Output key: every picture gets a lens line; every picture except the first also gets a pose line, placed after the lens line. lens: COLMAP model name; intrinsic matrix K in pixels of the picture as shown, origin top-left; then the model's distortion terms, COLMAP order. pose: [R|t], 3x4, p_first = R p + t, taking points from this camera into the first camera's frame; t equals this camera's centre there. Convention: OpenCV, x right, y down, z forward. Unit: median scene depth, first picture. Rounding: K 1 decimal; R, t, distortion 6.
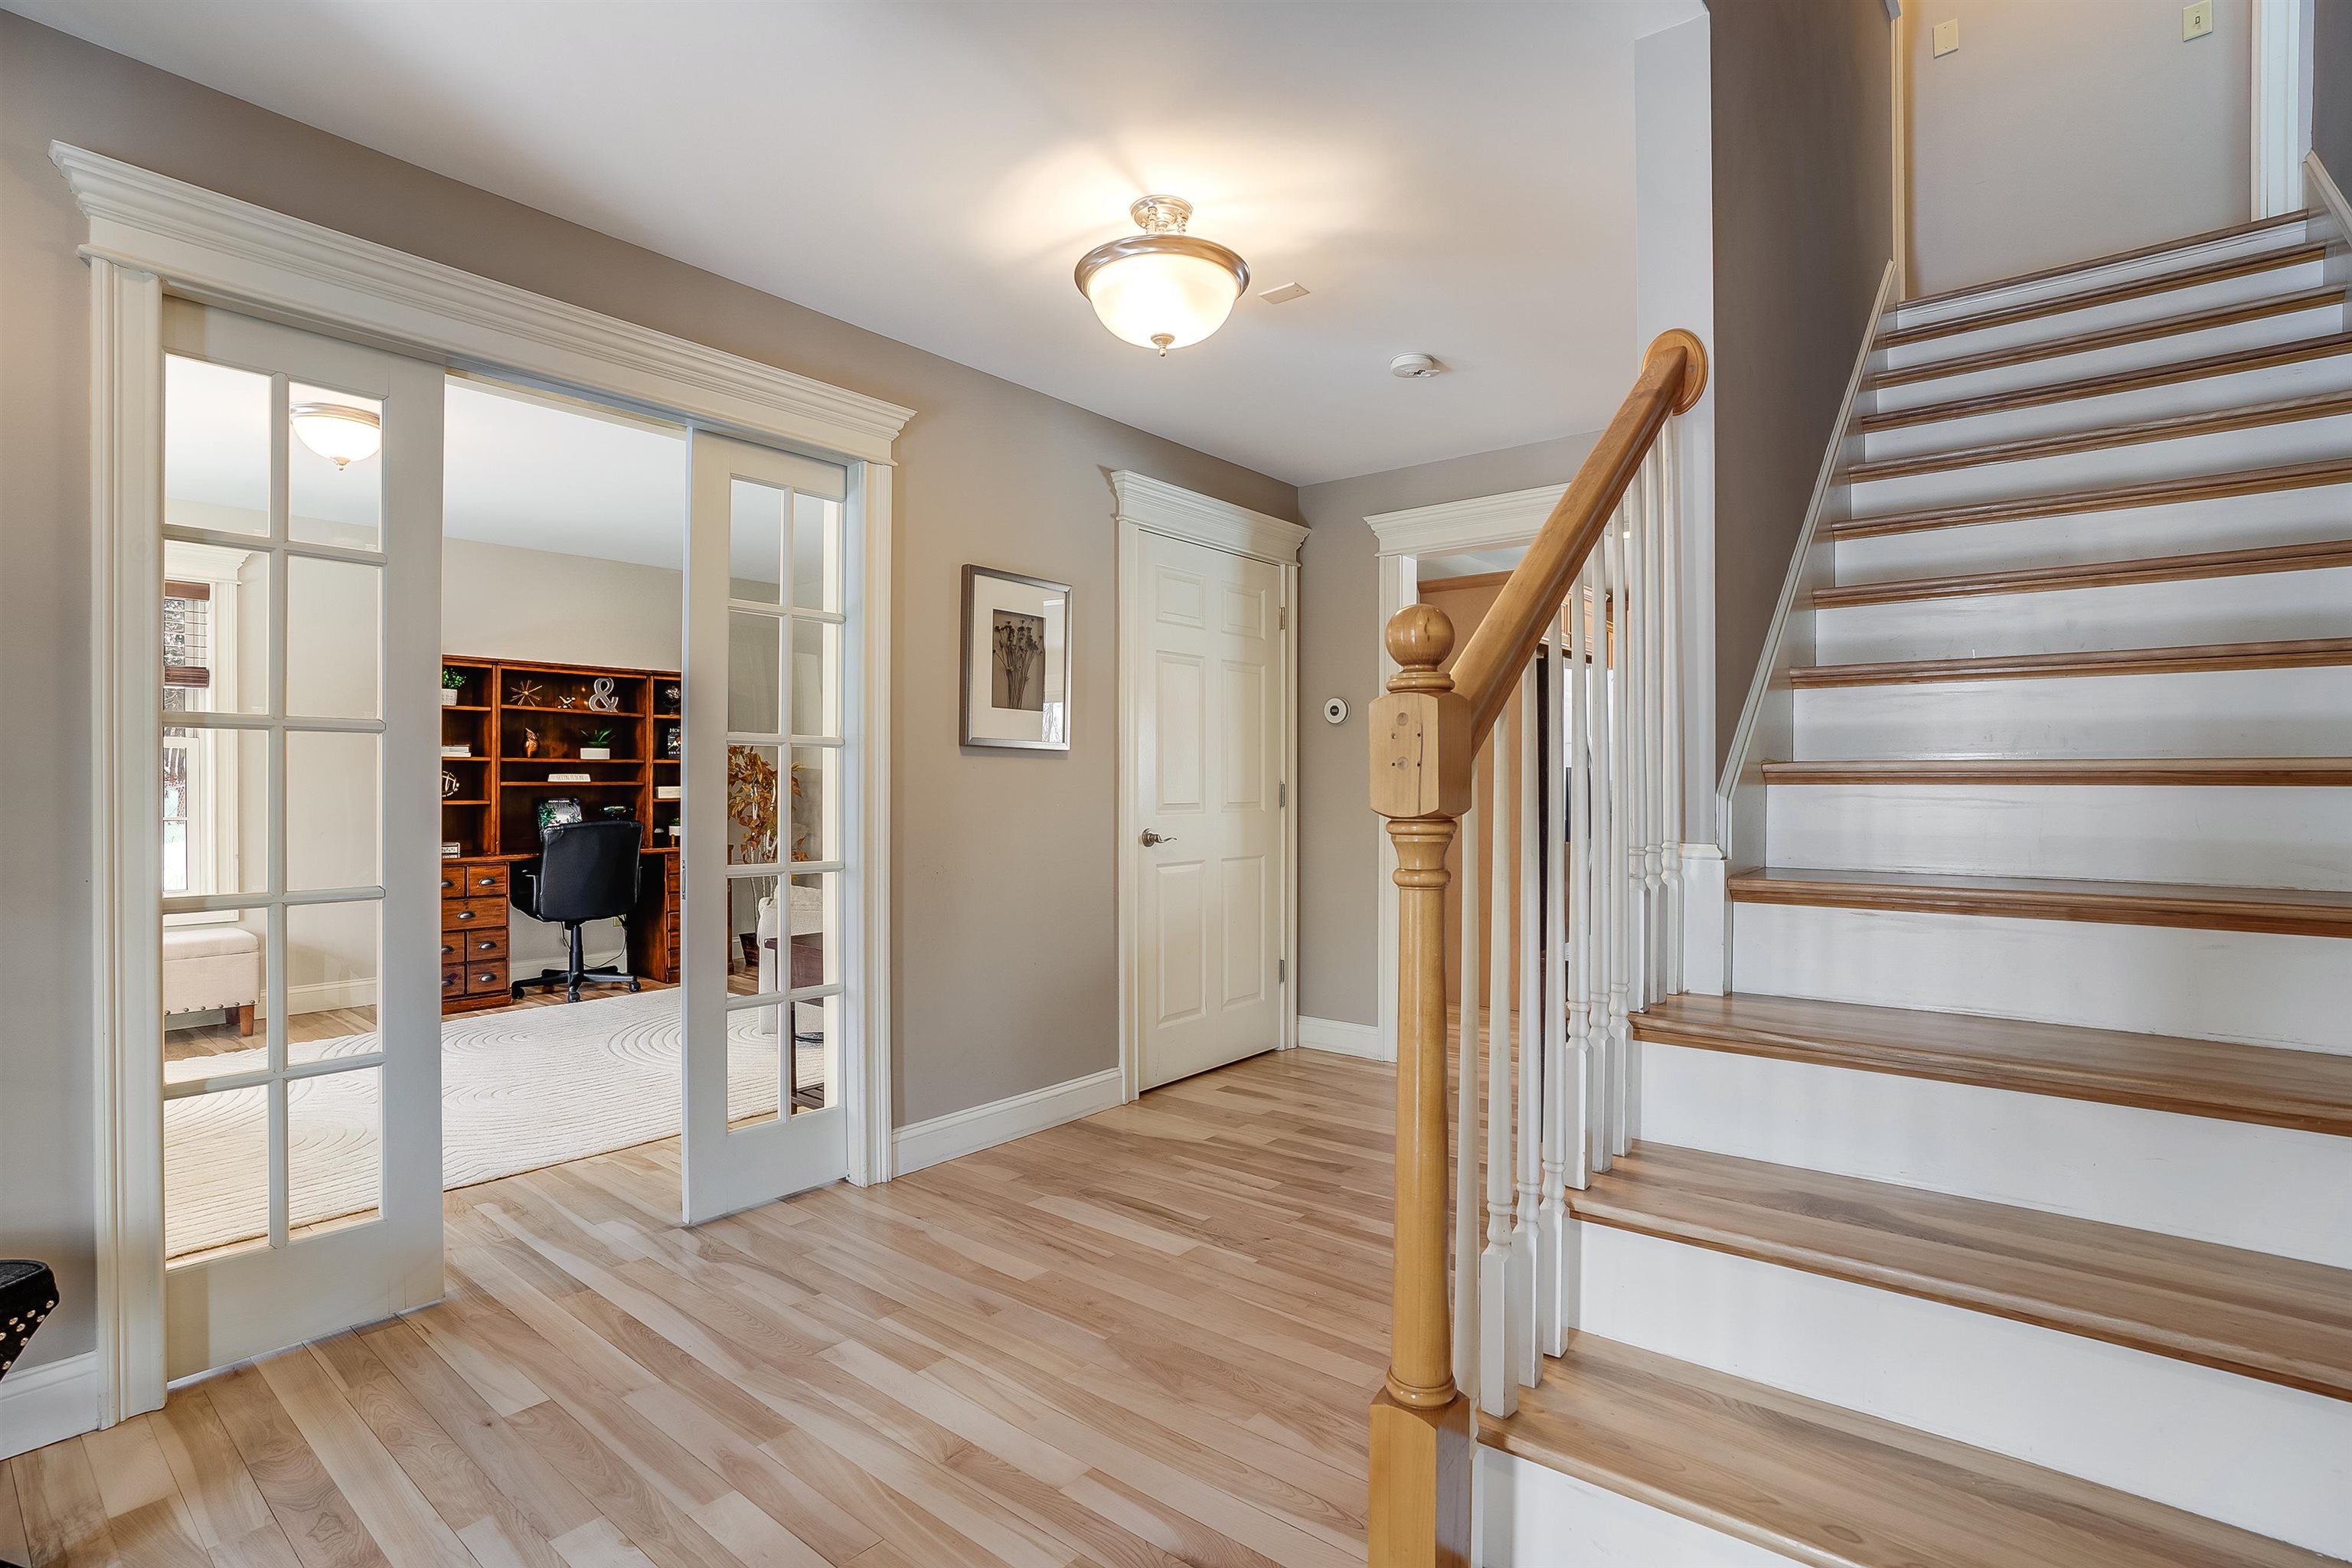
lens RADIAL K [[1163.9, 0, 1176.0], [0, 1163.9, 784.0], [0, 0, 1]] dist [-0.071391, 0.033822]
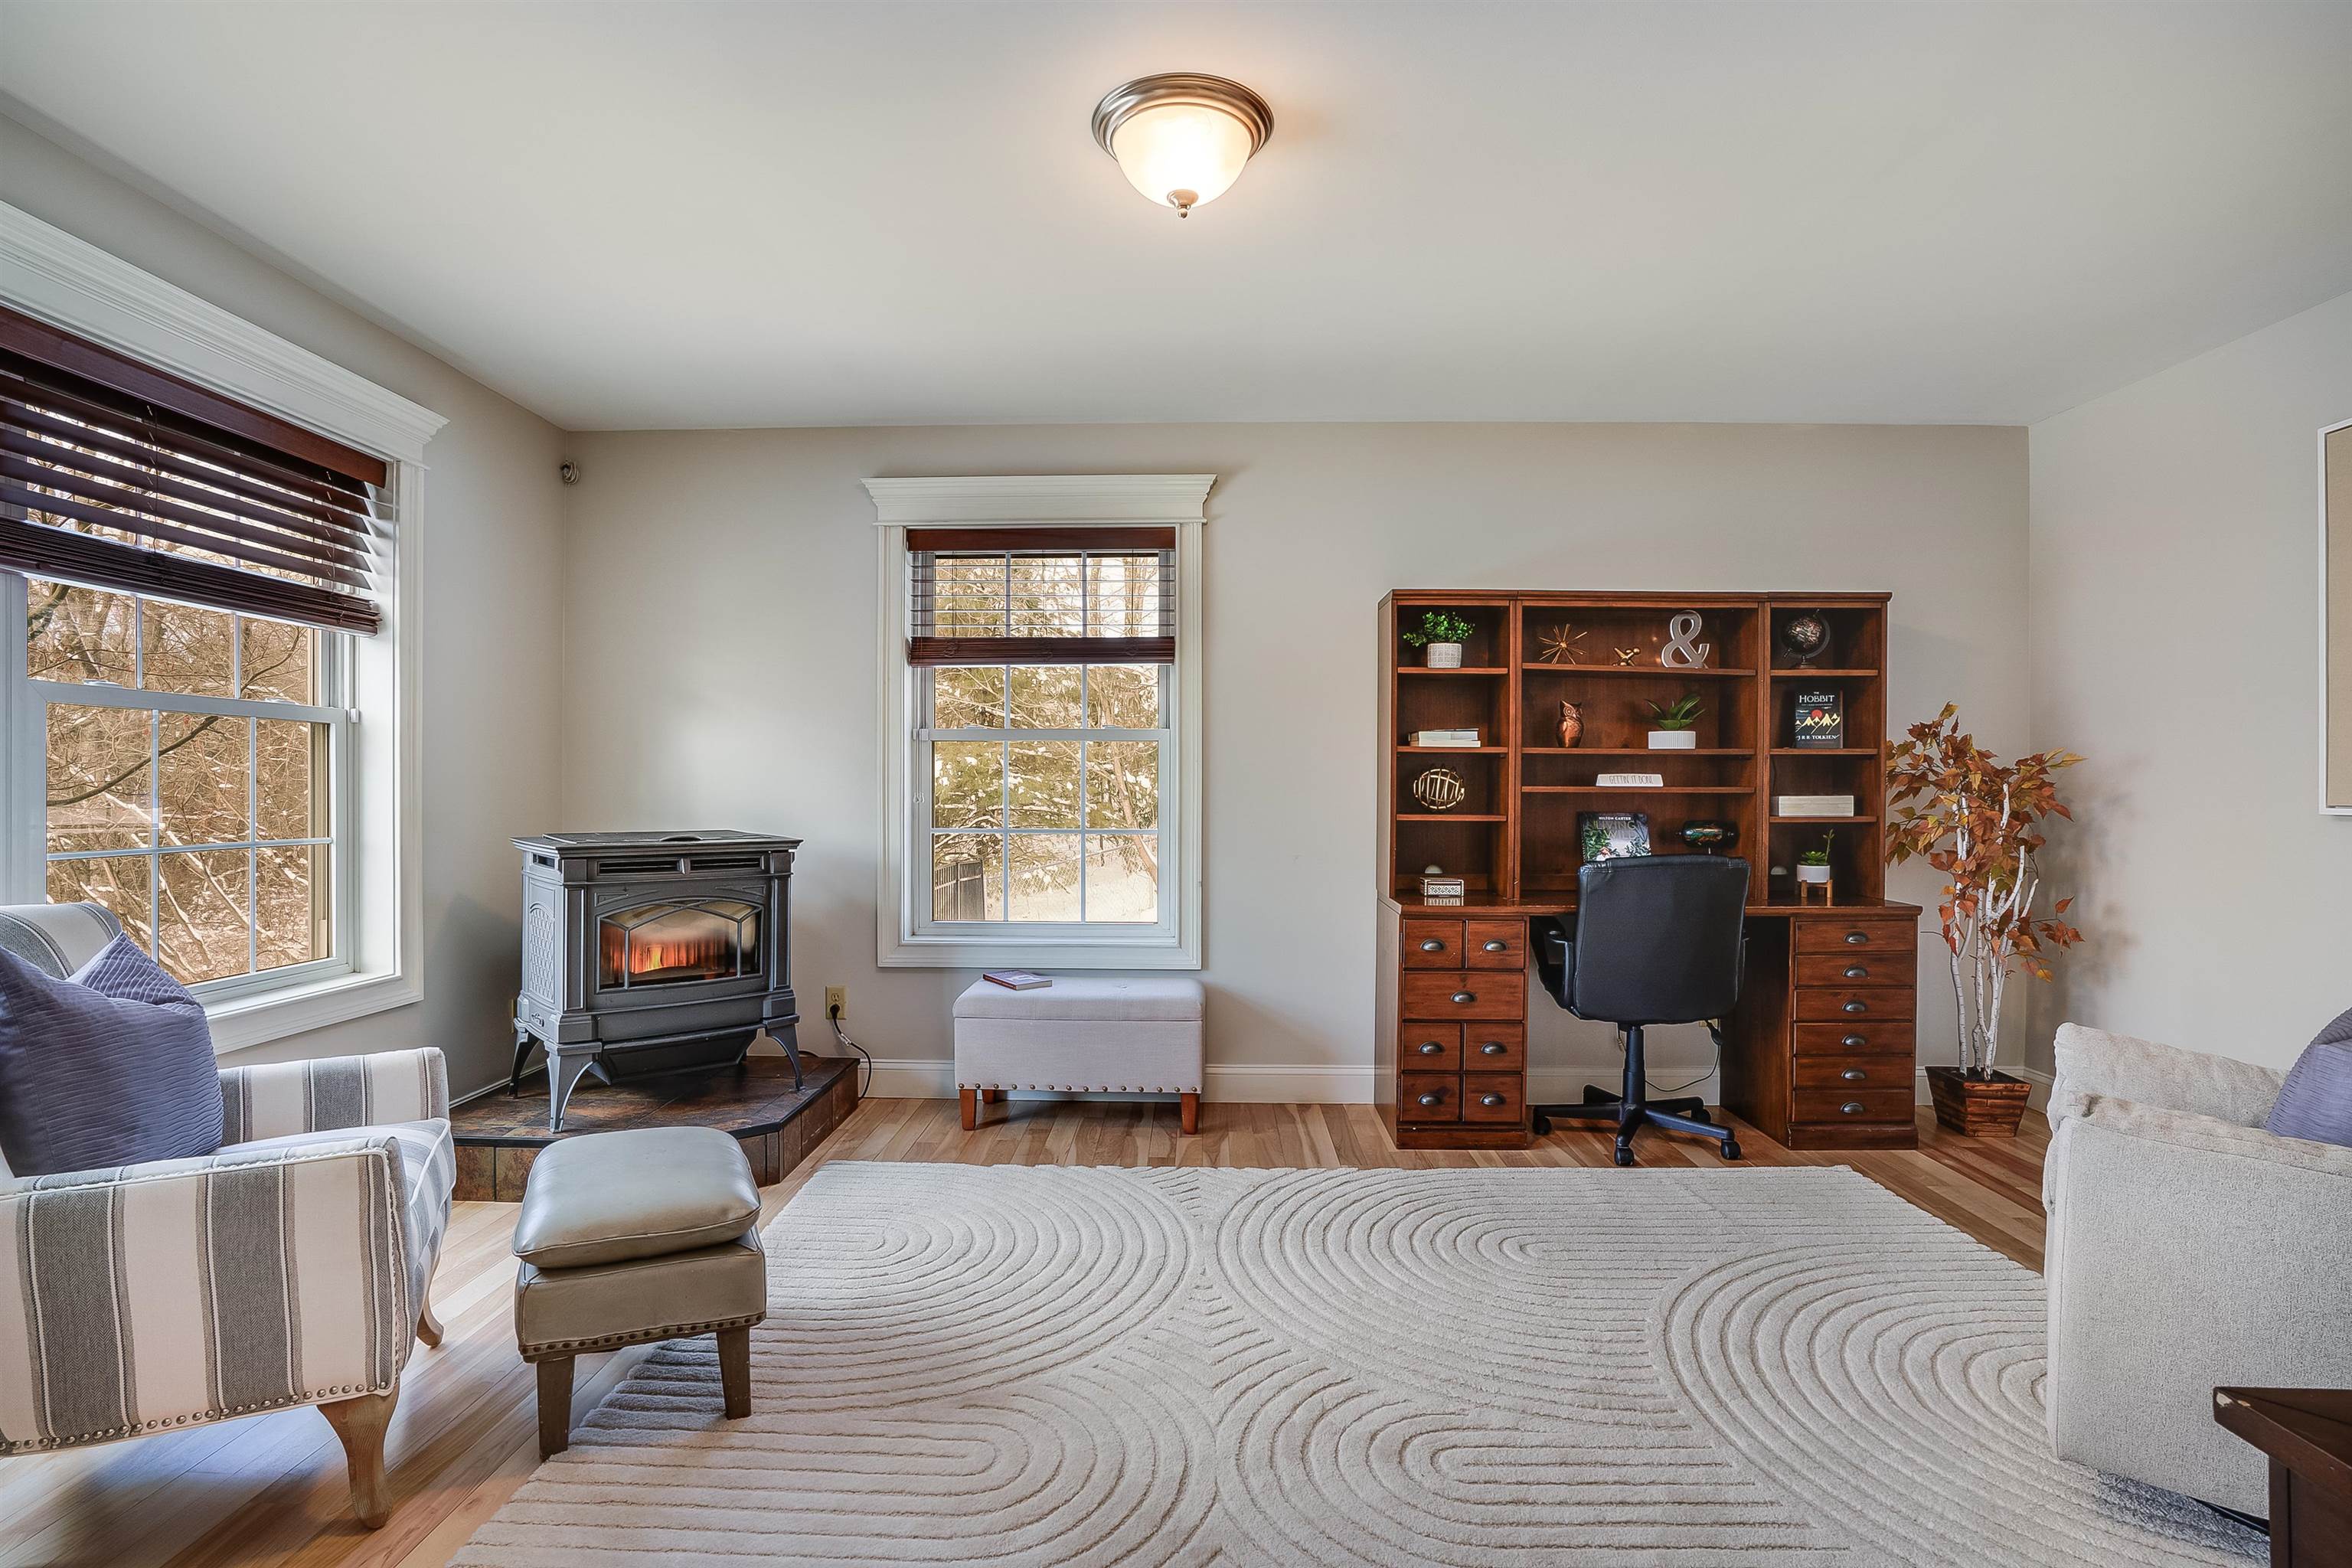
lens RADIAL K [[1199.0, 0, 1175.9], [0, 1199.0, 787.5], [0, 0, 1]] dist [-0.081400, 0.046565]
pose [[0.623756, 0.002342, -0.781616, -0.191053], [-0.006624, 0.999975, -0.002289, 0.001576], [0.781591, 0.006605, 0.623756, 0.424695]]
